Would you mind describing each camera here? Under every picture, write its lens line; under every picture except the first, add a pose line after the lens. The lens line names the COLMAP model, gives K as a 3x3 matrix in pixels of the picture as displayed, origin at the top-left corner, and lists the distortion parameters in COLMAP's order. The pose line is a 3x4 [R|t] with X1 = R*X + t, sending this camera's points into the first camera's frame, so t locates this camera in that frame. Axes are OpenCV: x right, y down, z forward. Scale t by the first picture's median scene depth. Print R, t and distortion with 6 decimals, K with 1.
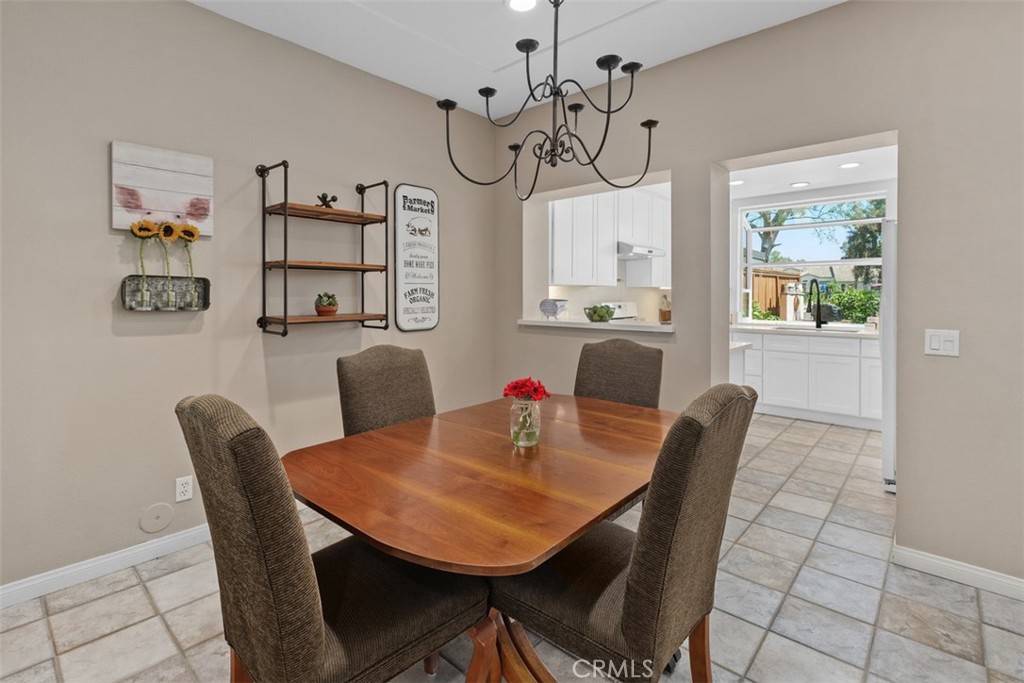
lens RADIAL K [[480.1, 0, 513.9], [0, 480.1, 304.9], [0, 0, 1]] dist [0.008101, 0.000032]
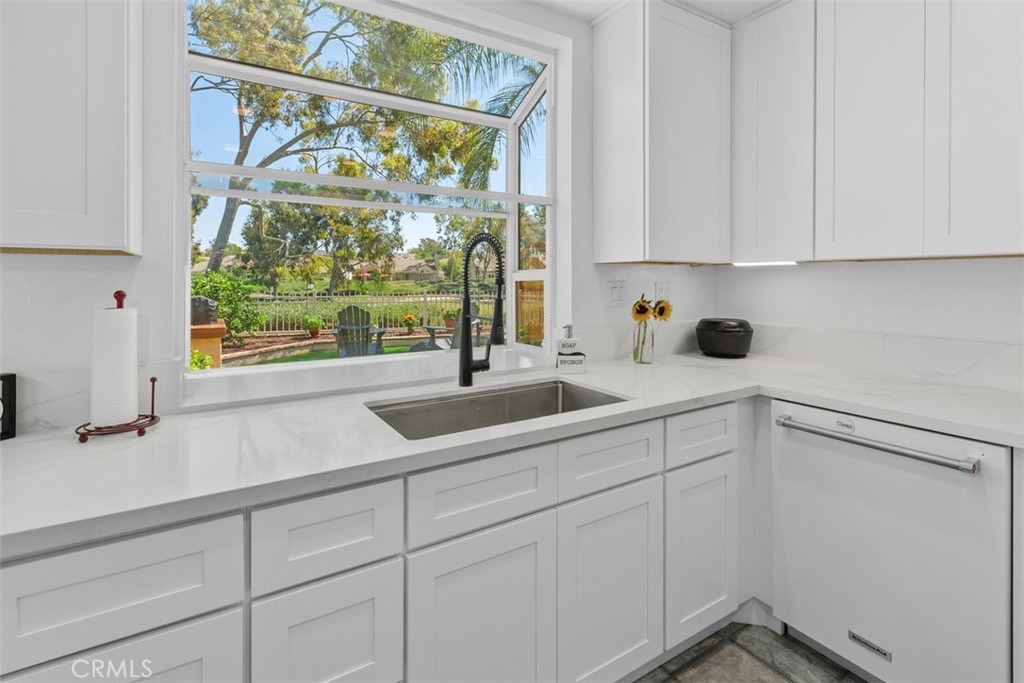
lens RADIAL K [[493.3, 0, 512.5], [0, 493.3, 266.9], [0, 0, 1]] dist [0.000757, 0.000295]
pose [[0.289201, 0.025467, 0.956930, 0.469713], [0.021474, 0.999222, -0.033082, -0.031117], [-0.957028, 0.030117, 0.288429, 1.287365]]
